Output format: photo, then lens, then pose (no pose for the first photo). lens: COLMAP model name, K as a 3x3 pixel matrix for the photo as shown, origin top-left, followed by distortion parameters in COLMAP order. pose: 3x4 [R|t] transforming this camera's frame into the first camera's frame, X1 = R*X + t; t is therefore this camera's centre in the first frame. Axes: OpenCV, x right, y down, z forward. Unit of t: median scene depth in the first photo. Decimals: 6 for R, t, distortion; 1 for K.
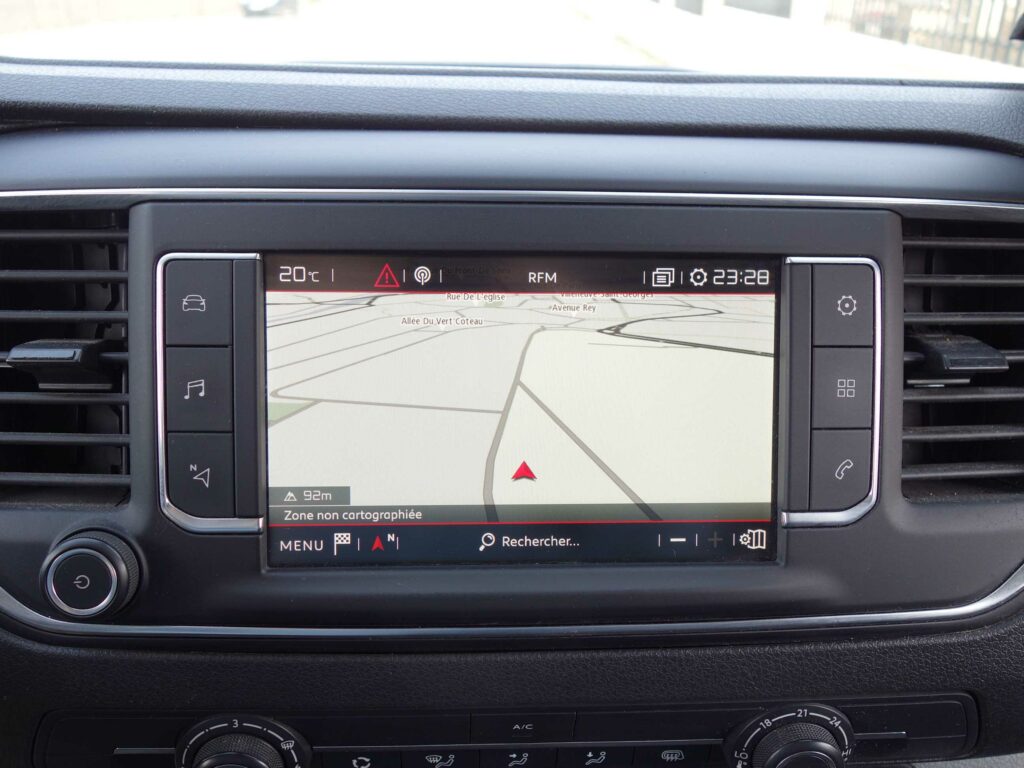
lens RADIAL K [[906.0, 0, 510.9], [0, 906.0, 381.3], [0, 0, 1]] dist [0.012483, -0.013930]
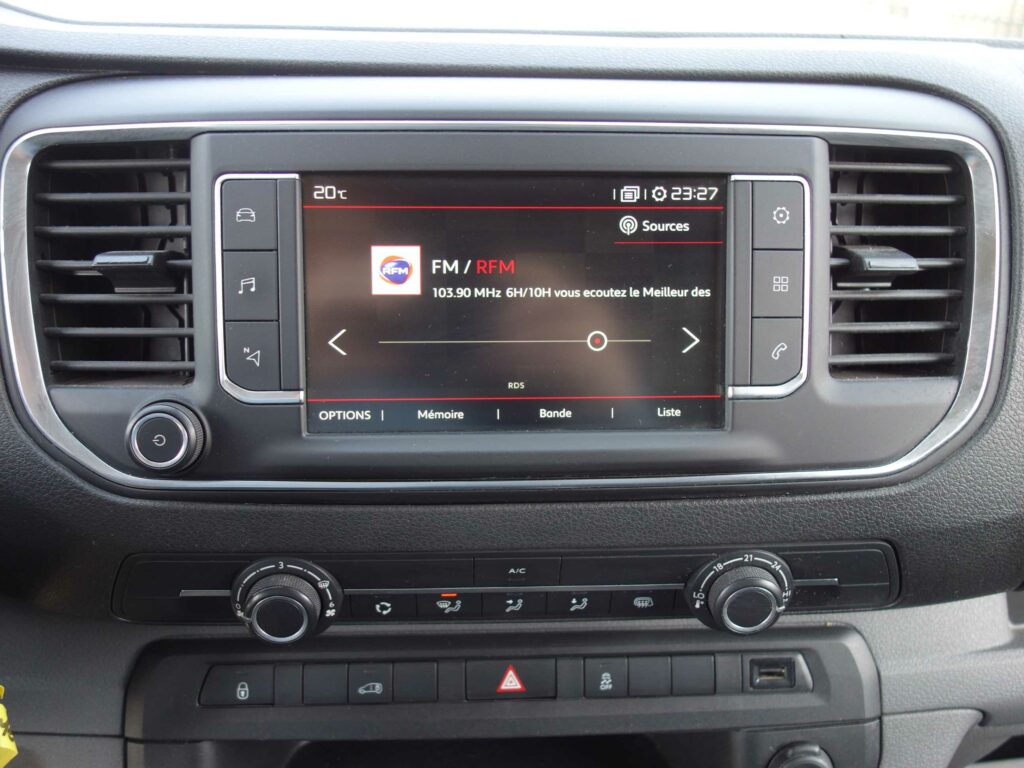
lens RADIAL K [[906.0, 0, 509.7], [0, 906.0, 381.6], [0, 0, 1]] dist [0.012483, -0.013930]
pose [[0.999960, -0.006901, -0.005656, 0.012461], [0.007003, 0.999808, 0.018327, 0.112491], [0.005529, -0.018365, 0.999816, -0.216594]]
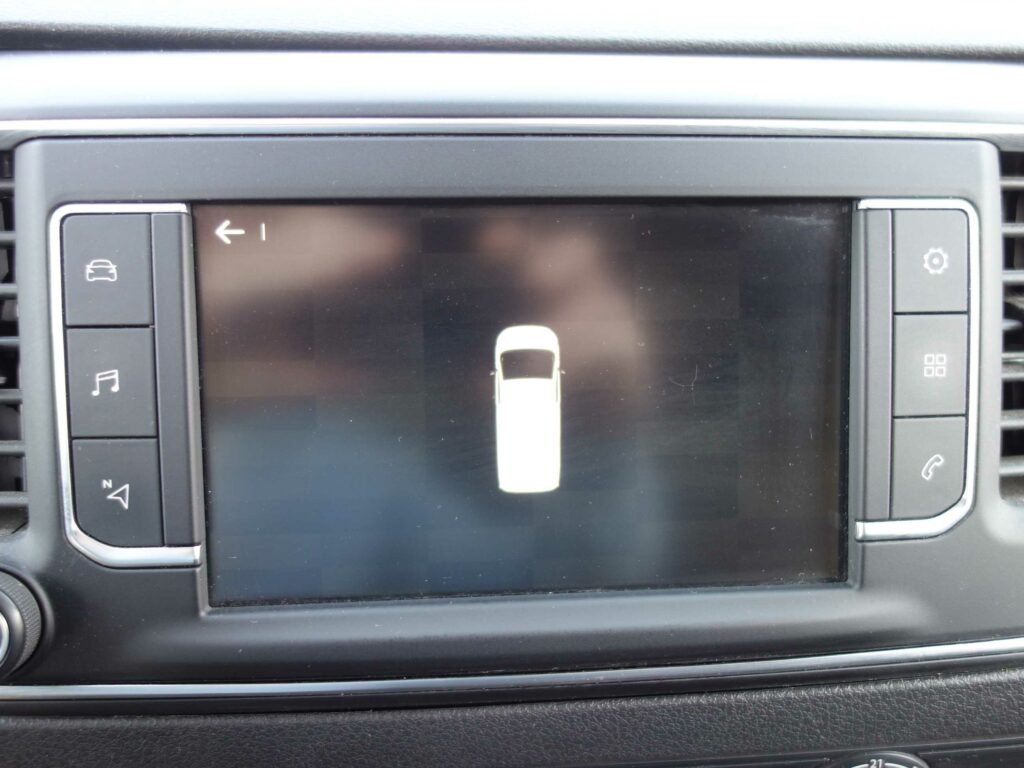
lens RADIAL K [[906.0, 0, 512.9], [0, 906.0, 383.9], [0, 0, 1]] dist [0.012483, -0.013930]
pose [[0.999586, -0.018968, 0.021618, -0.018211], [0.018472, 0.999567, 0.022907, -0.001328], [-0.022043, -0.022498, 0.999504, 0.209771]]
